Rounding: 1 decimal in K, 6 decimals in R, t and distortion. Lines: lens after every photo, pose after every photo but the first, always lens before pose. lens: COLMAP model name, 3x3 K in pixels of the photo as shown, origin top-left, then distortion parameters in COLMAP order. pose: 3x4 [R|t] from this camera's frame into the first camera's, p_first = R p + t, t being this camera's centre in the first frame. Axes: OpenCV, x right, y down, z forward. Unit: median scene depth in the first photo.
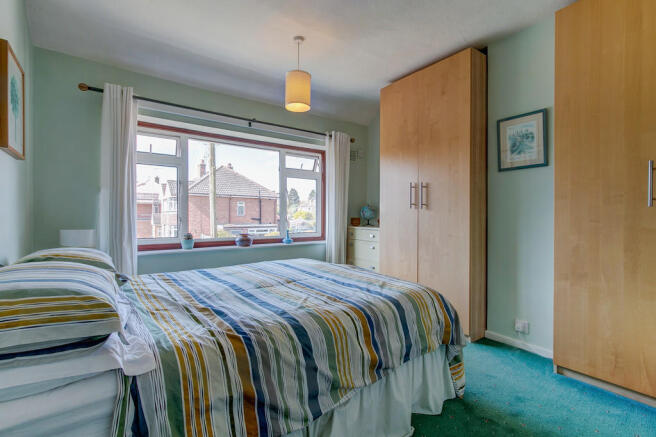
lens RADIAL K [[300.6, 0, 332.9], [0, 300.6, 217.7], [0, 0, 1]] dist [0.002140, 0.000073]
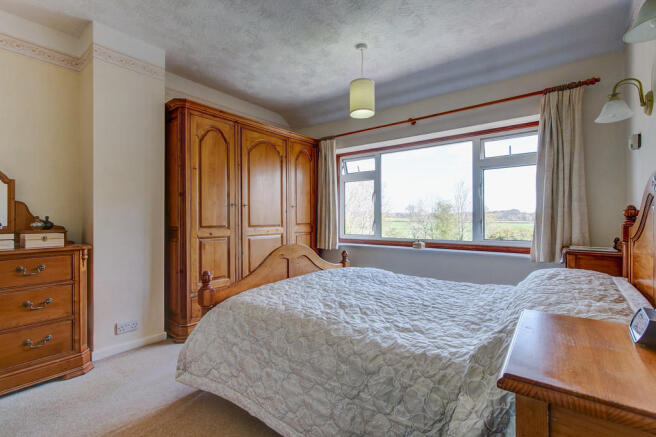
lens RADIAL K [[300.6, 0, 325.4], [0, 300.6, 218.8], [0, 0, 1]] dist [0.002140, 0.000073]
pose [[0.301941, -0.007132, -0.953300, 0.518964], [0.004442, 0.999972, -0.006074, -0.002025], [0.953316, -0.002401, 0.301964, 0.389535]]
